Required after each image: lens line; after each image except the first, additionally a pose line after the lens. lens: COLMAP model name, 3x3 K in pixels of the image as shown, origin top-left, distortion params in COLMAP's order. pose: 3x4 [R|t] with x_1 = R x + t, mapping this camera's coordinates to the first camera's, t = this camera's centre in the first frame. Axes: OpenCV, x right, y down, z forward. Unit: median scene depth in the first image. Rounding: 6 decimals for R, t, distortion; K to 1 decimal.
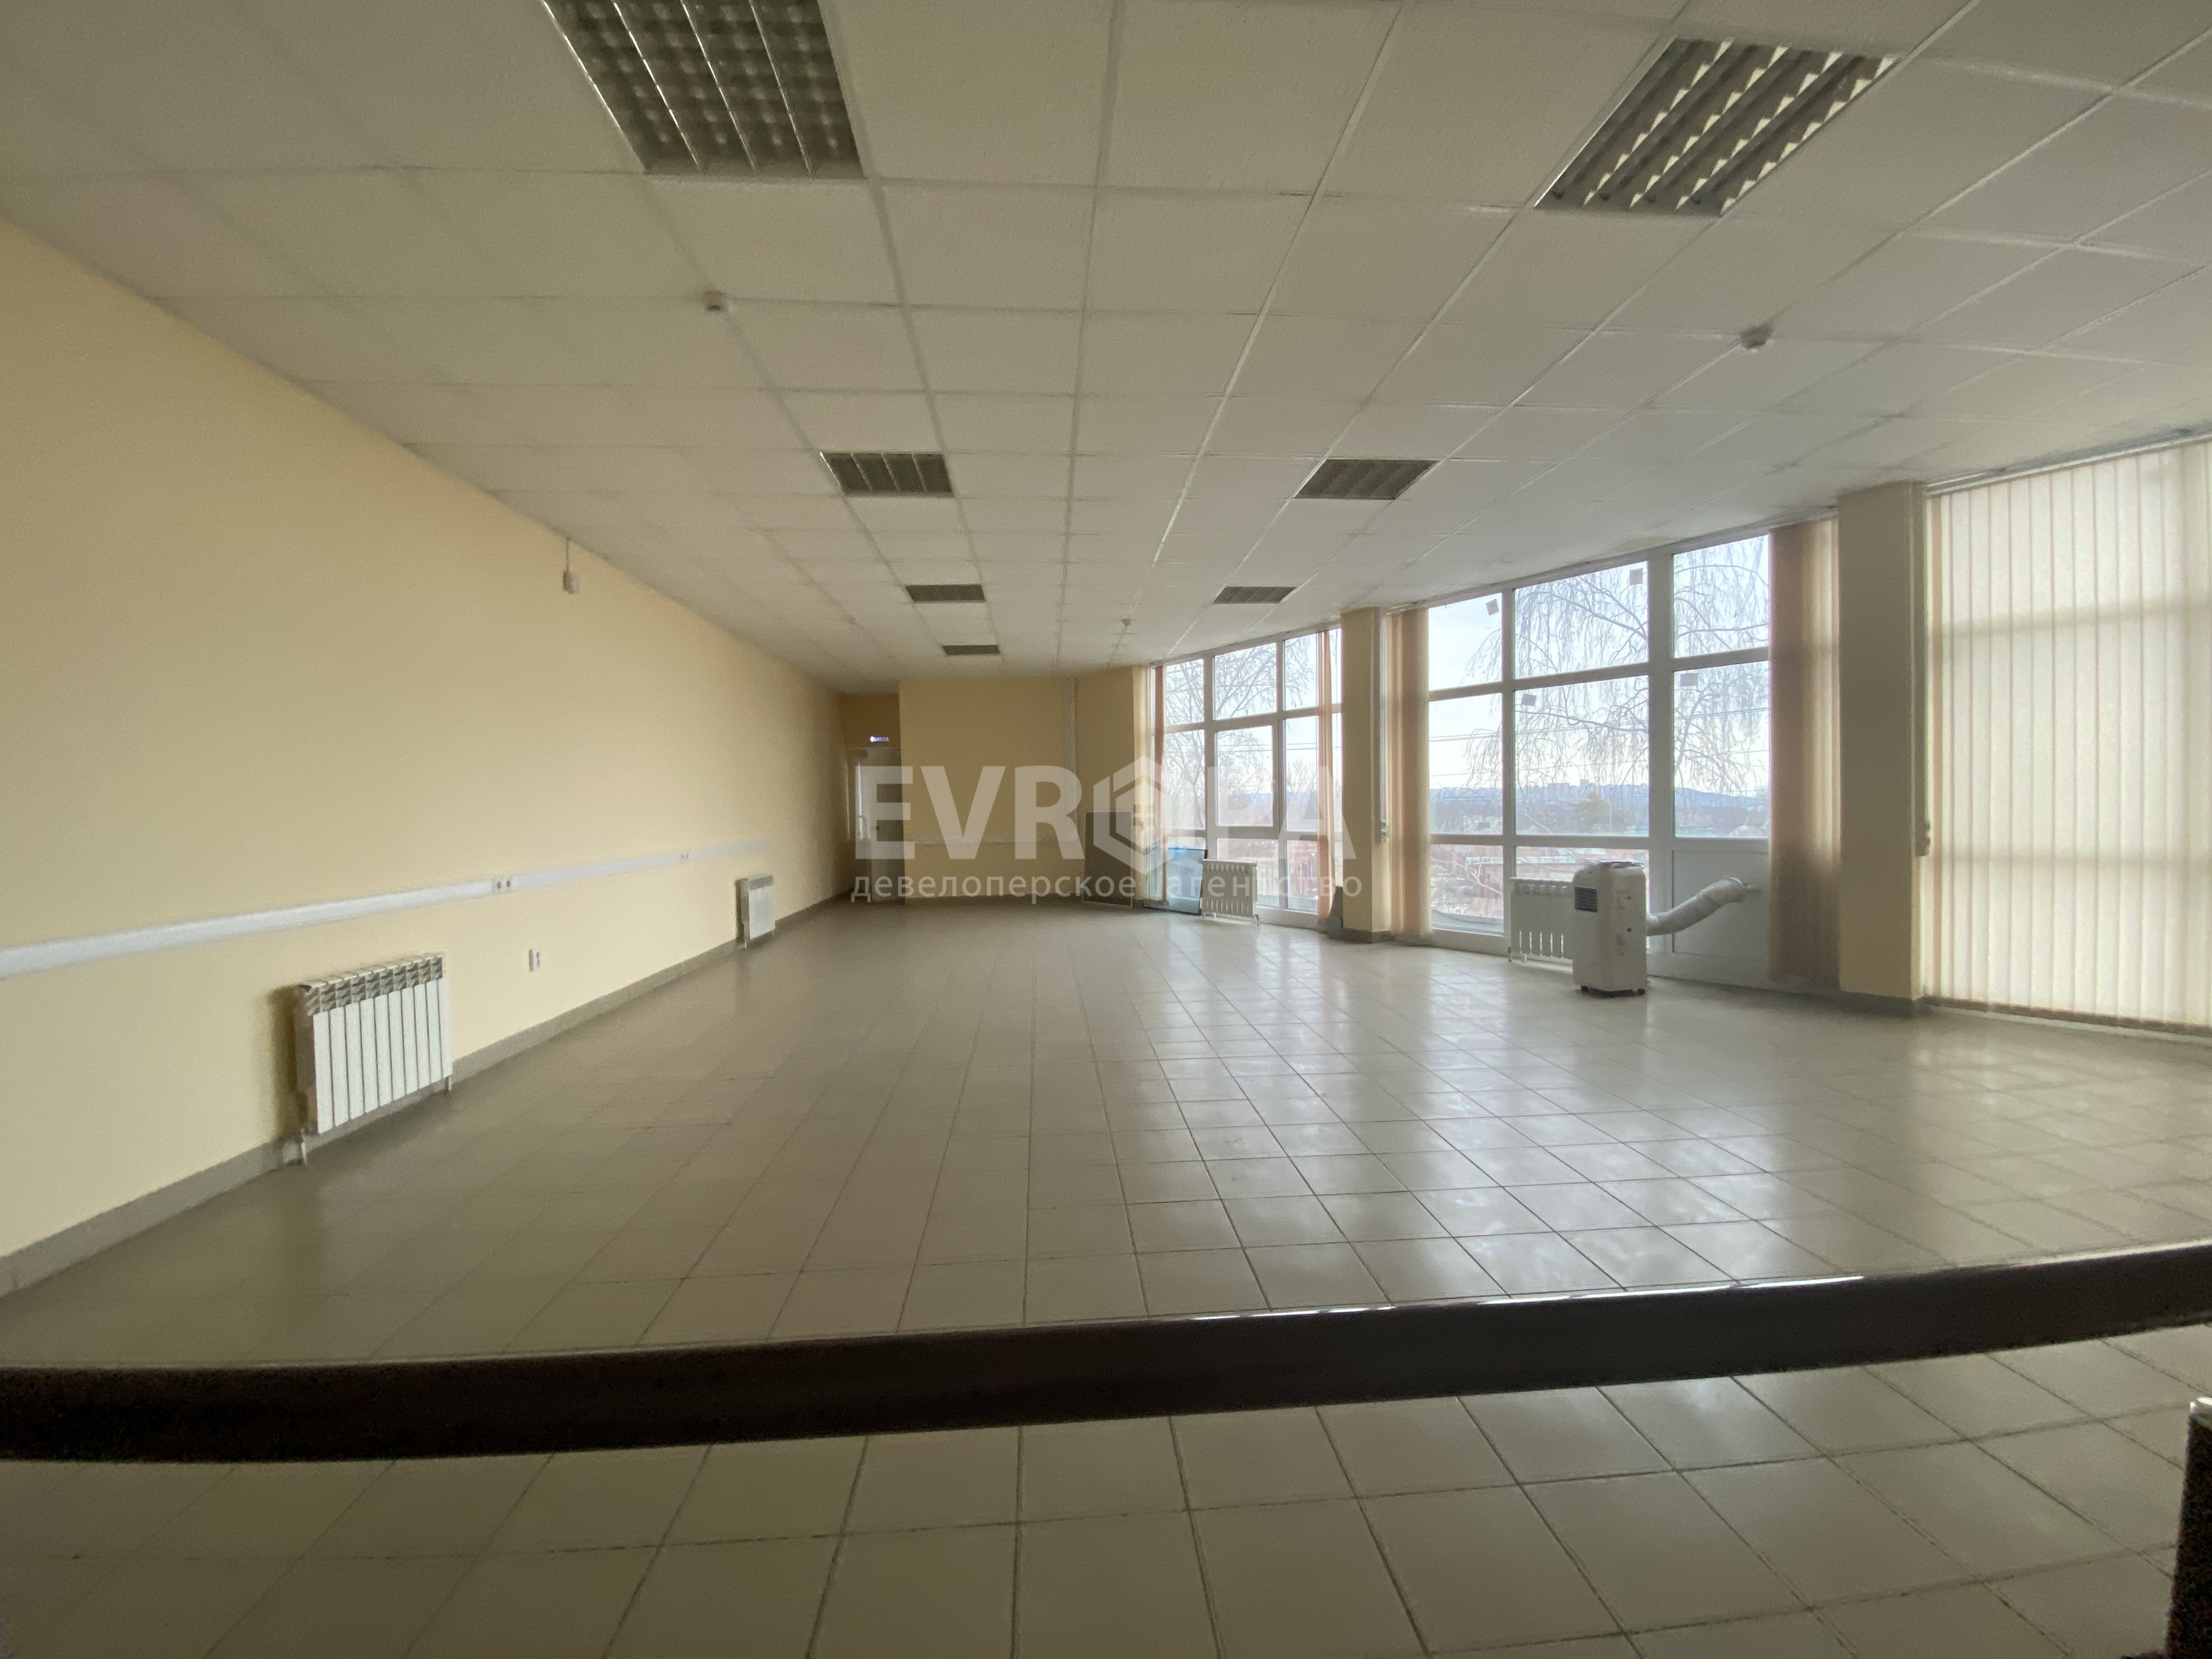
lens RADIAL K [[895.3, 0, 1101.3], [0, 895.3, 825.9], [0, 0, 1]] dist [0.019607, -0.020158]
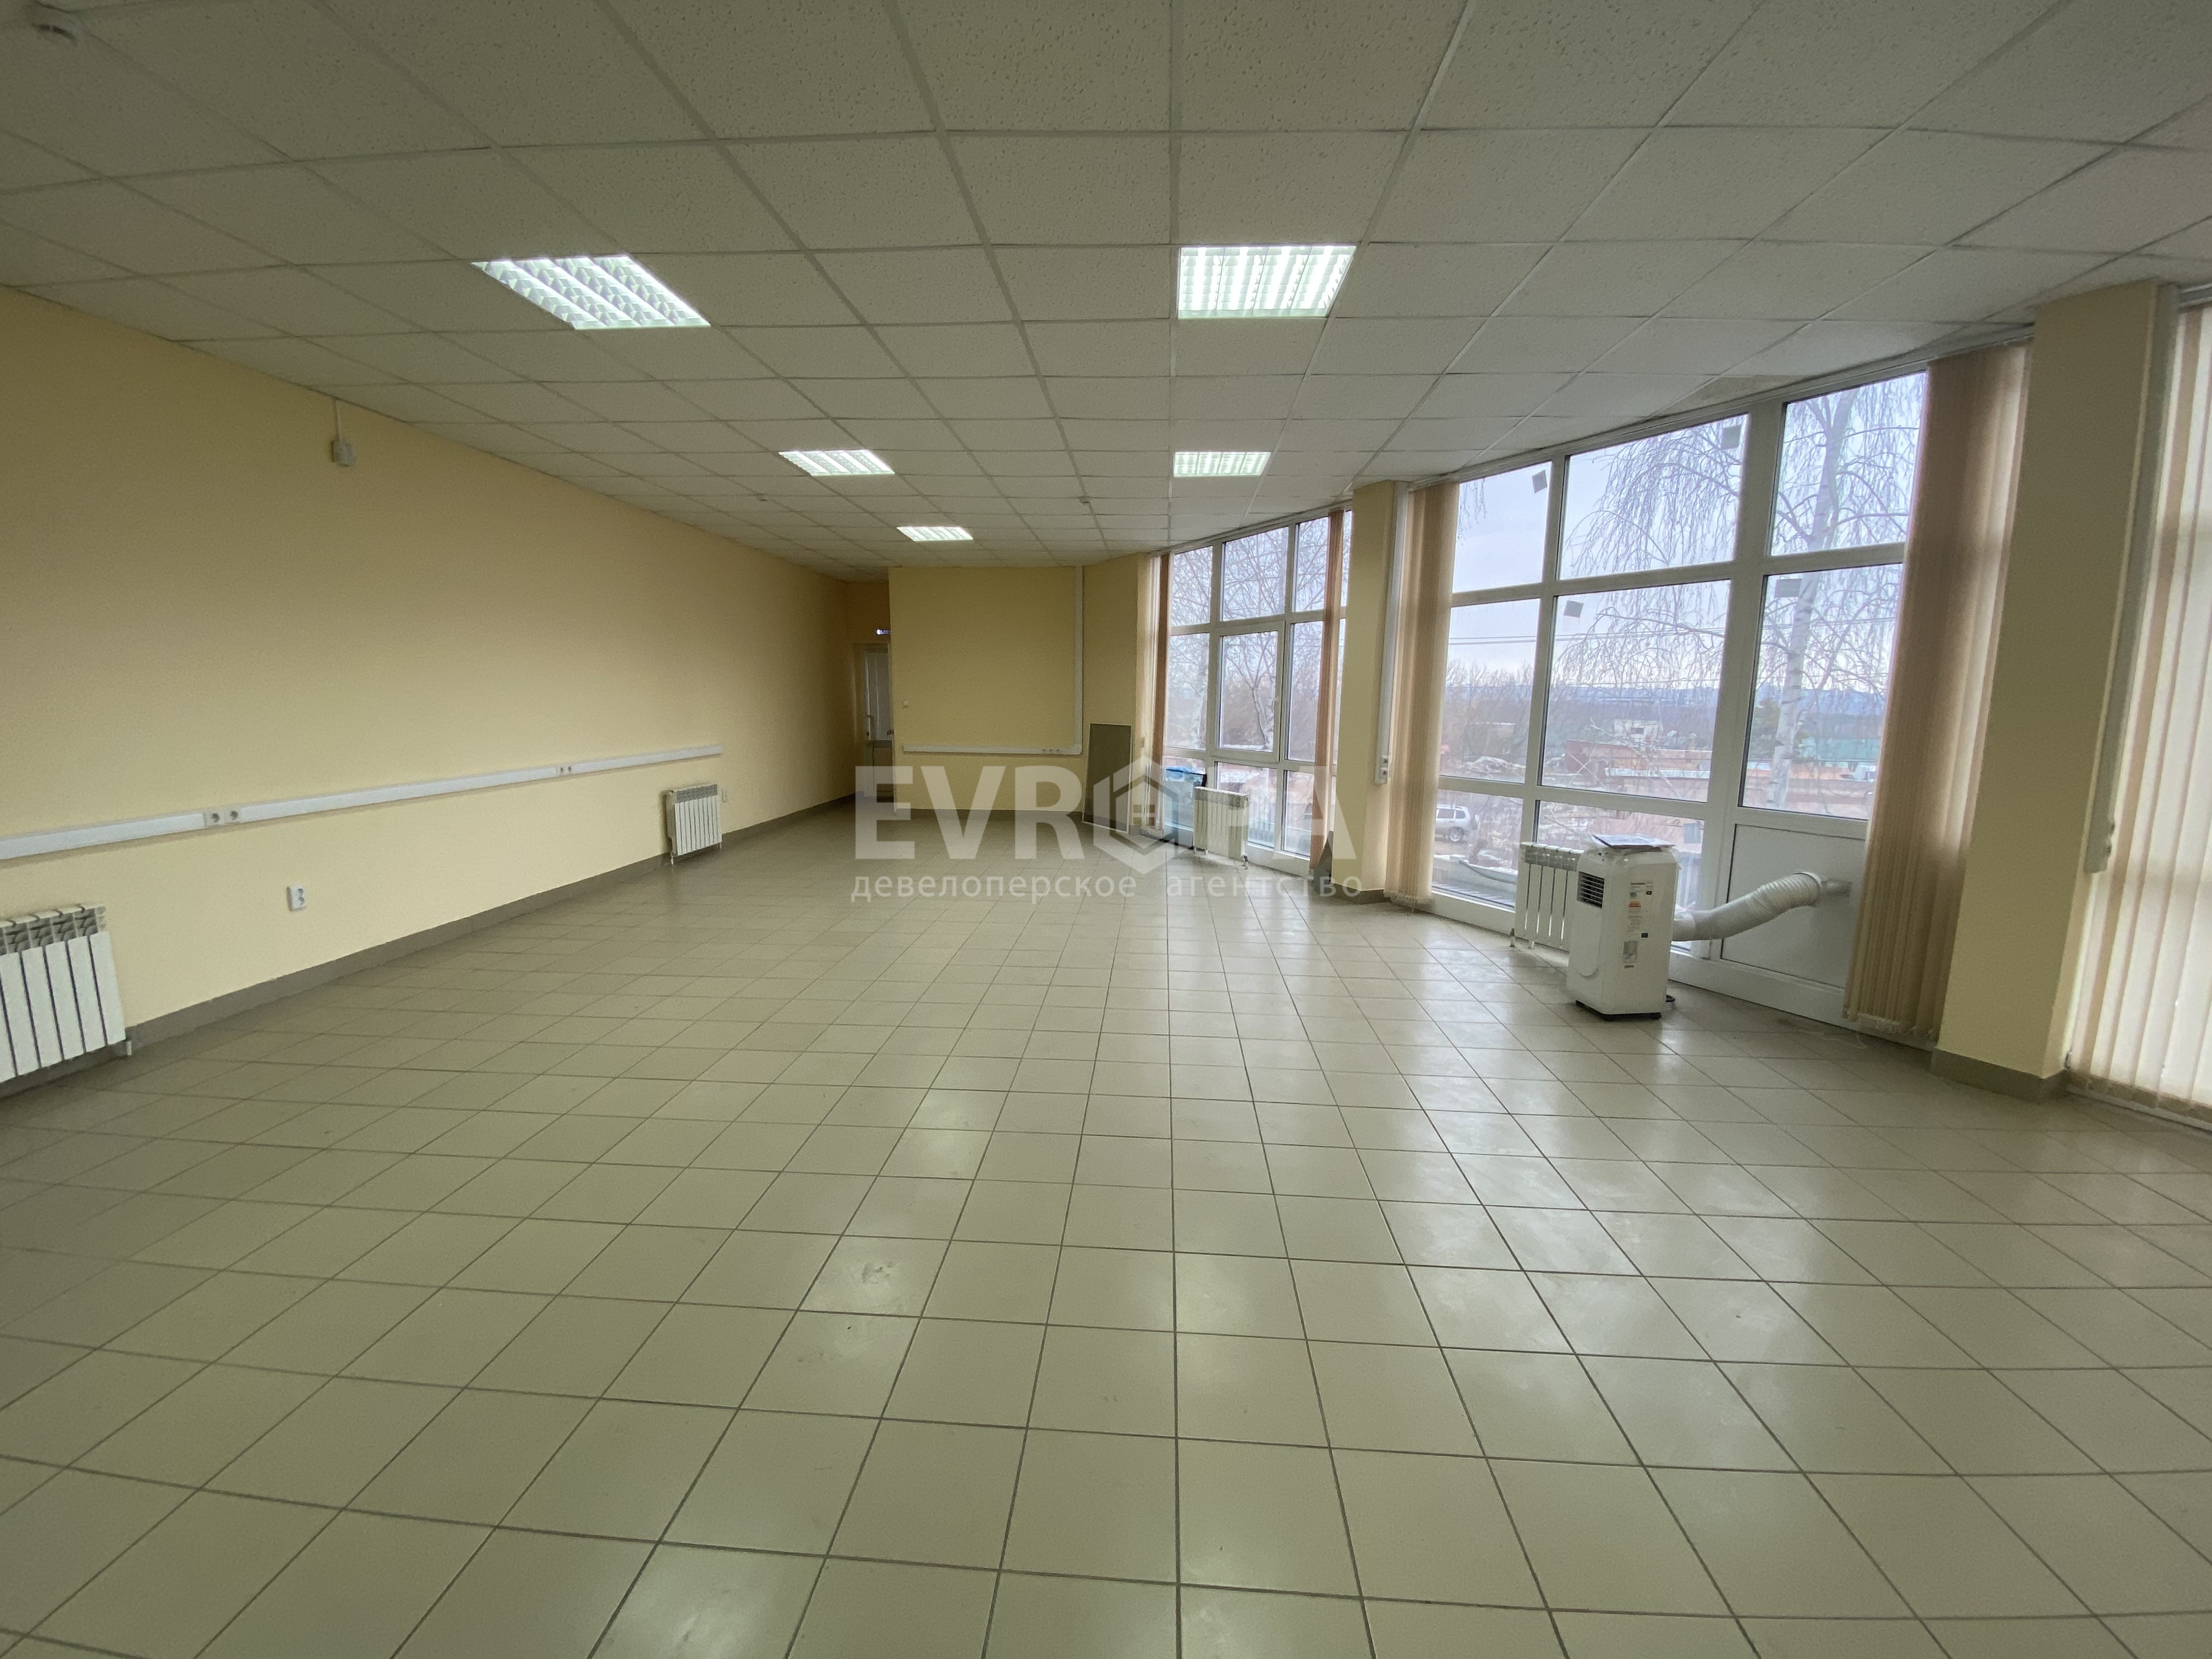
lens RADIAL K [[895.3, 0, 1101.3], [0, 895.3, 825.9], [0, 0, 1]] dist [0.019607, -0.020158]
pose [[0.990531, 0.049318, -0.128123, 0.179533], [-0.033117, 0.991525, 0.125628, -0.039370], [0.133233, -0.120195, 0.983769, 0.171870]]
